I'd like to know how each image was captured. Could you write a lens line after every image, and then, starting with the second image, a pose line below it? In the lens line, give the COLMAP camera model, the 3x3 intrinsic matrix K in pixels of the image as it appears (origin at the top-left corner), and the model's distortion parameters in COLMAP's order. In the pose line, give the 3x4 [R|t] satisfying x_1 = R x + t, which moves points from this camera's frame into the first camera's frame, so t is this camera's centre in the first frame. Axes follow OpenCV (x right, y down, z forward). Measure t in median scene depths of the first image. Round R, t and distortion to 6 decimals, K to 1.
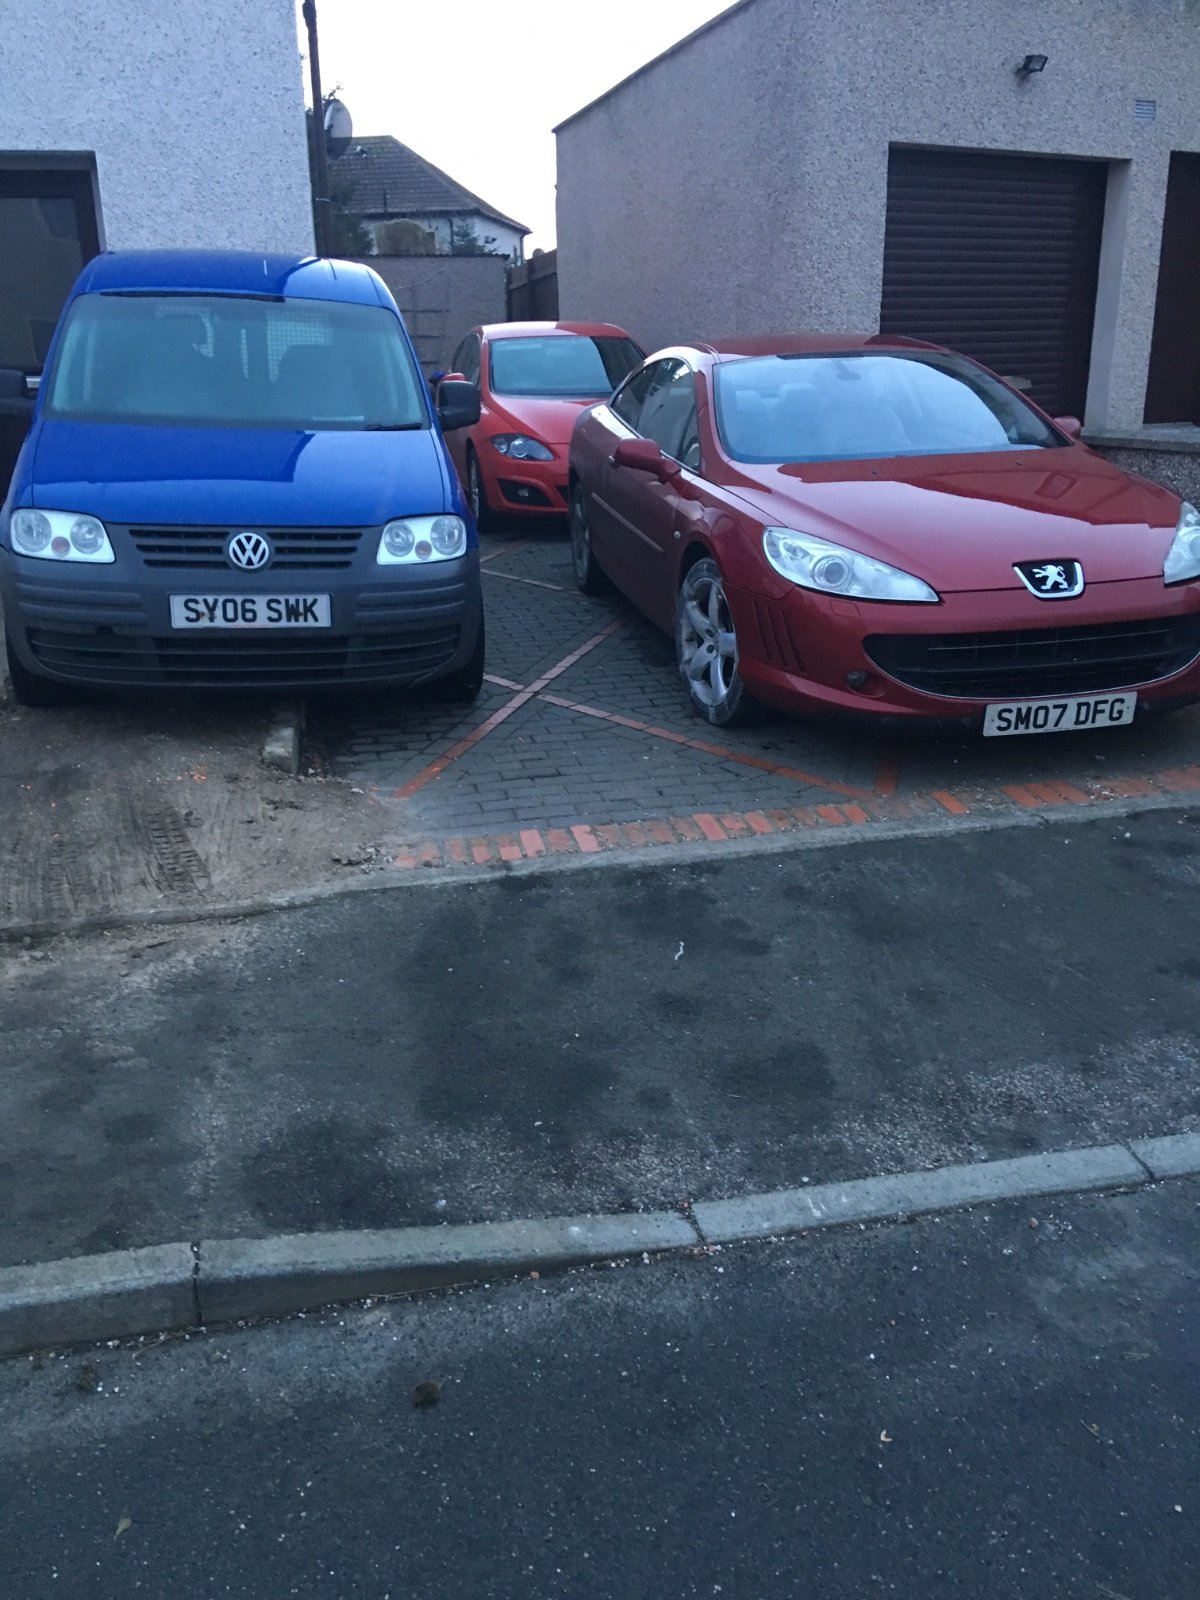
lens RADIAL K [[1373.3, 0, 572.3], [0, 1373.3, 819.7], [0, 0, 1]] dist [0.089971, -0.112603]
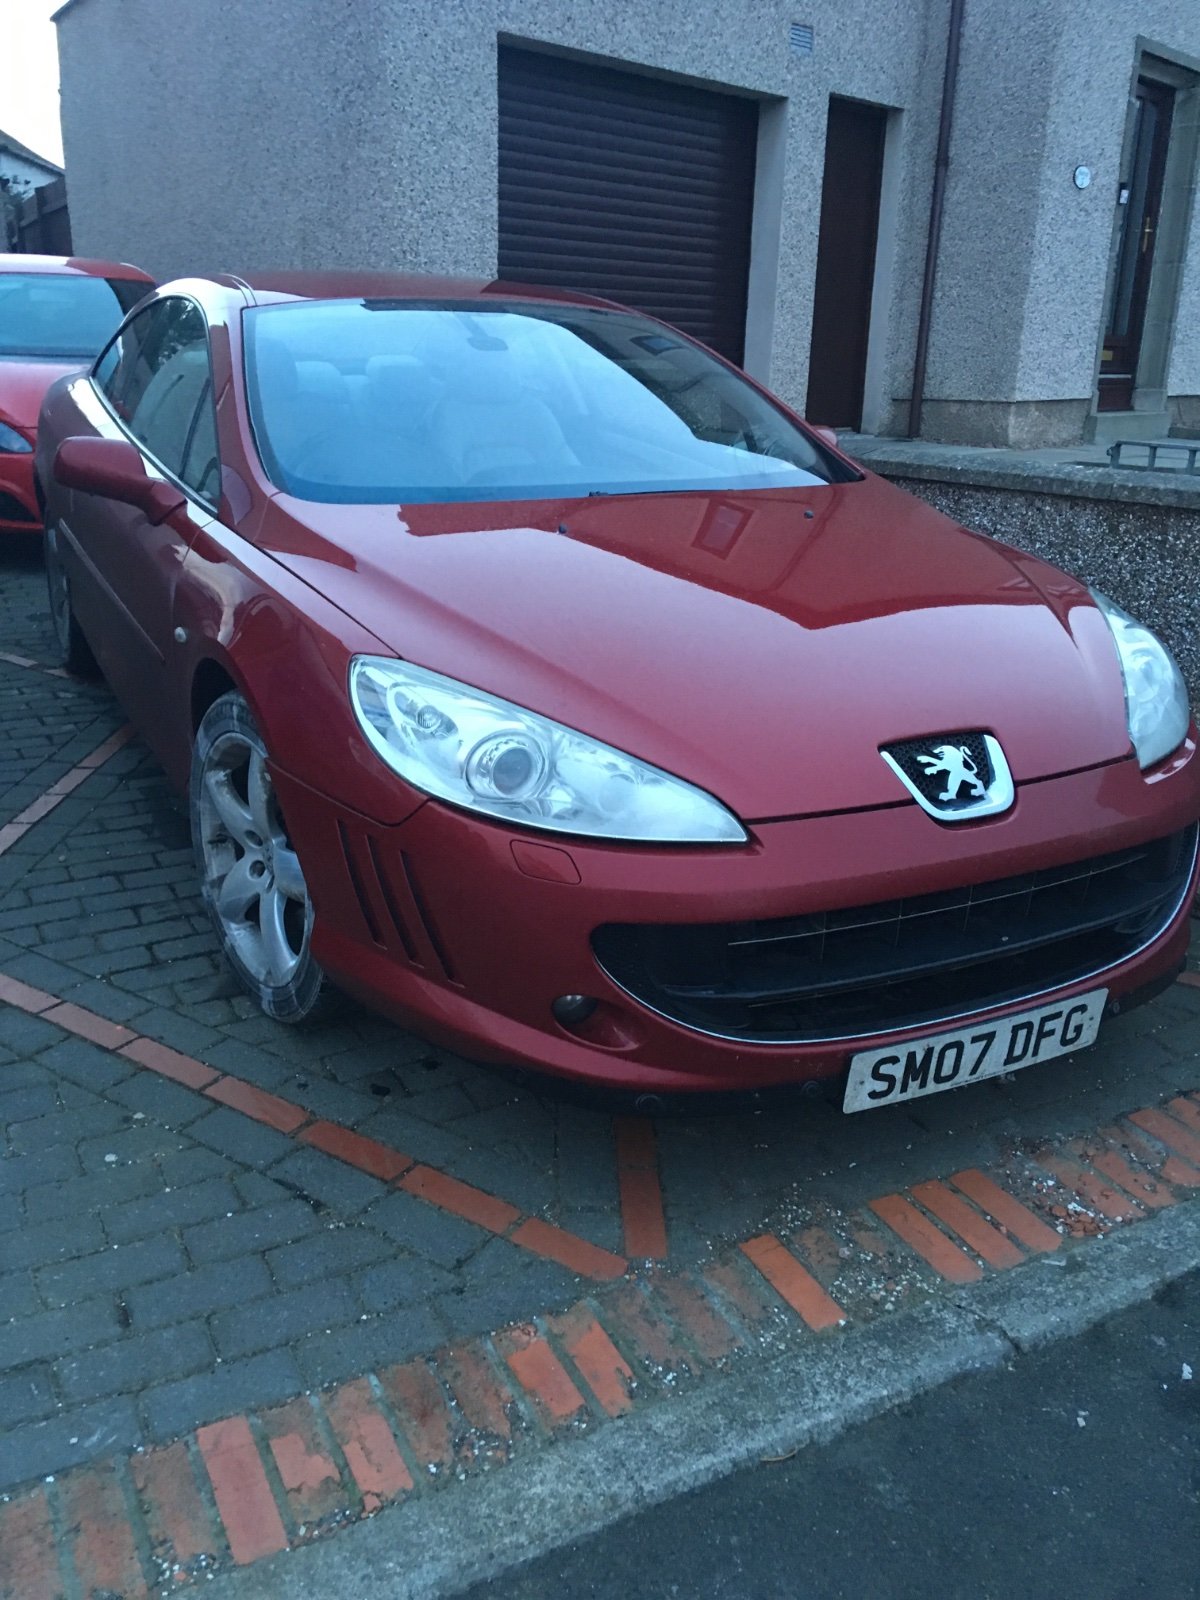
lens RADIAL K [[1373.3, 0, 586.0], [0, 1373.3, 797.4], [0, 0, 1]] dist [0.089971, -0.112603]
pose [[0.957184, -0.048428, 0.285401, 0.071897], [0.048792, 0.998792, 0.005840, -0.145292], [-0.285339, 0.008335, 0.958390, 0.480531]]
